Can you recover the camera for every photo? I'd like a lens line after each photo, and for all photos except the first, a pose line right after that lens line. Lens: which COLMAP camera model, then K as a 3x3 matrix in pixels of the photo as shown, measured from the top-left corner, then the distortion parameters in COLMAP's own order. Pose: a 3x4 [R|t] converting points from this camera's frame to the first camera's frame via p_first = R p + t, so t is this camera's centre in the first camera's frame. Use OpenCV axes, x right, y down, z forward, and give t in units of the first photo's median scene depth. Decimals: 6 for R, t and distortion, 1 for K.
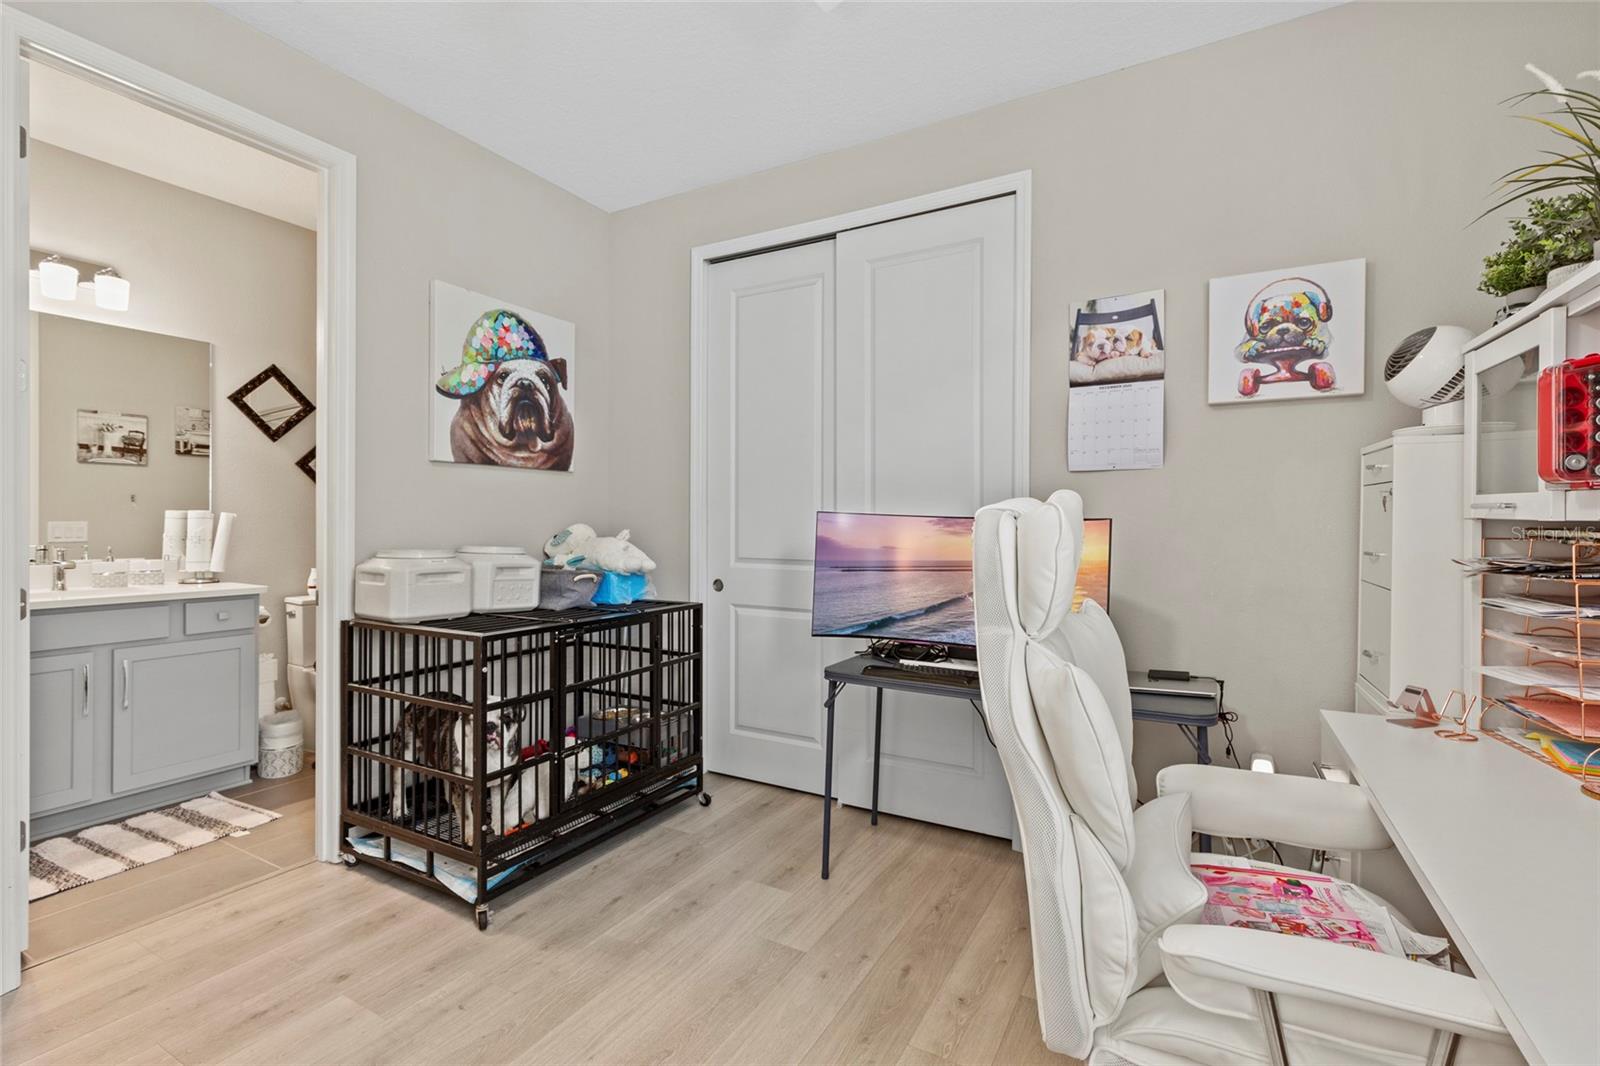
lens RADIAL K [[727.0, 0, 806.8], [0, 727.0, 521.3], [0, 0, 1]] dist [0.003187, 0.000155]
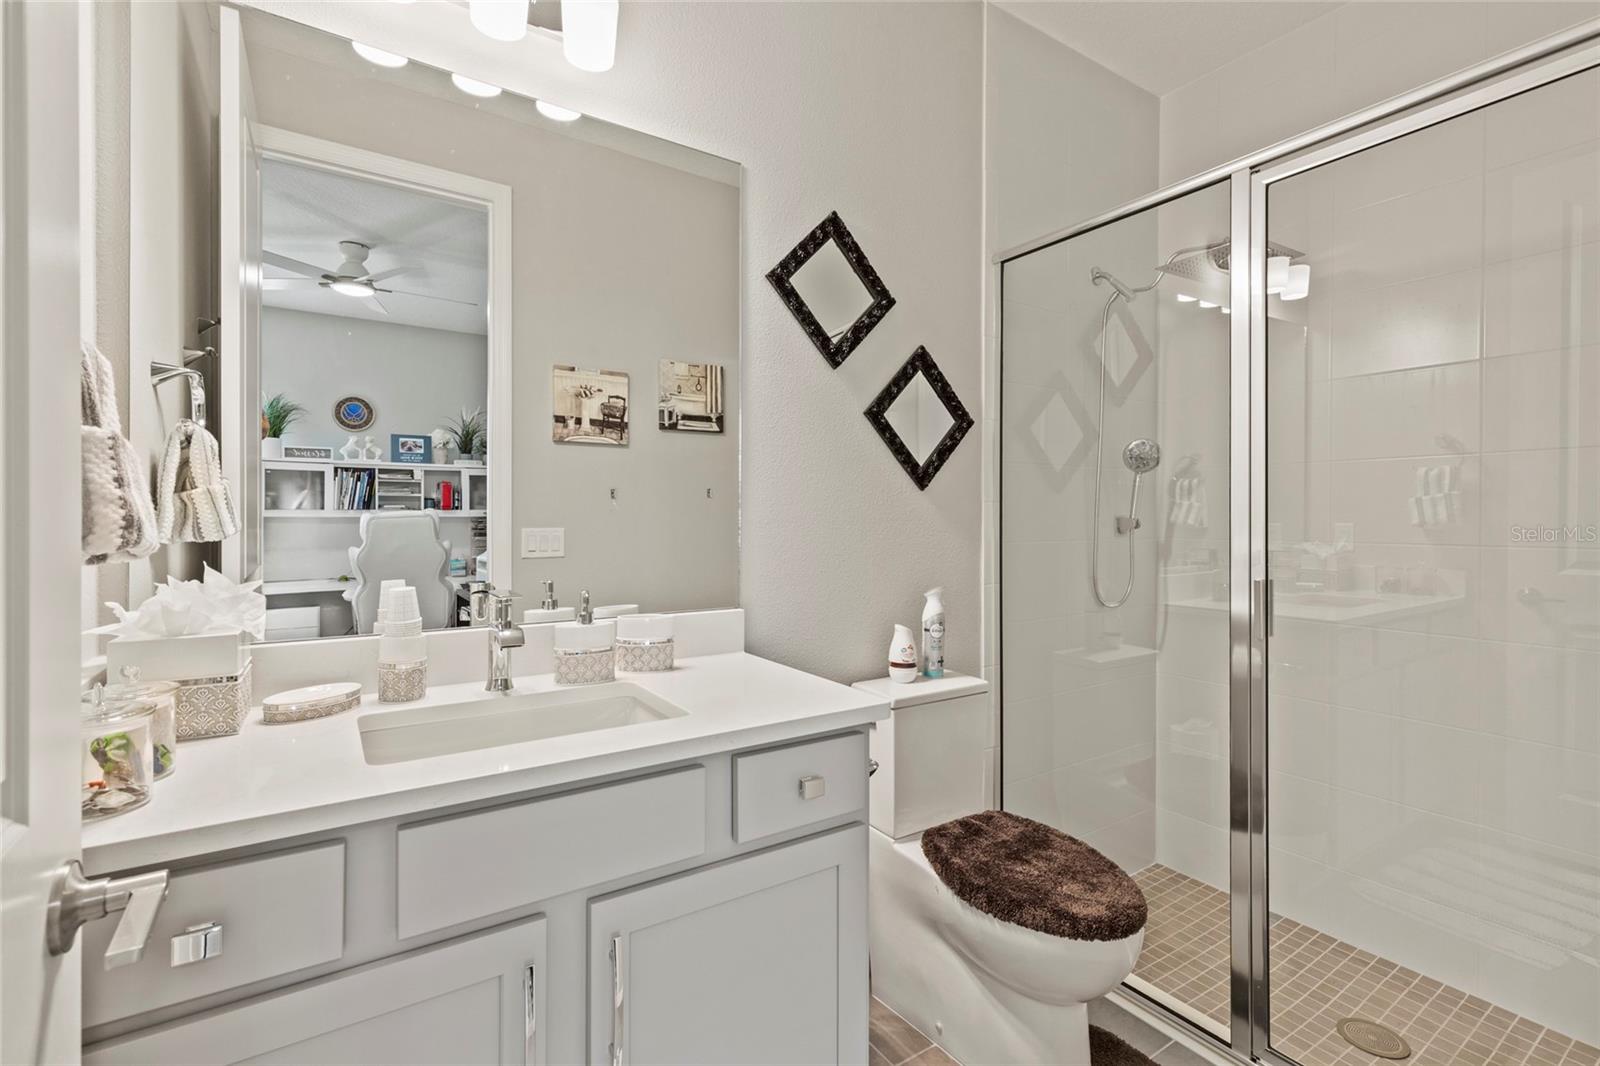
lens RADIAL K [[727.0, 0, 806.8], [0, 727.0, 521.3], [0, 0, 1]] dist [0.003187, 0.000155]
pose [[0.890640, -0.004309, -0.454689, -0.463170], [0.002963, 0.999989, -0.003673, -0.002007], [0.454700, 0.001924, 0.890643, 0.485942]]
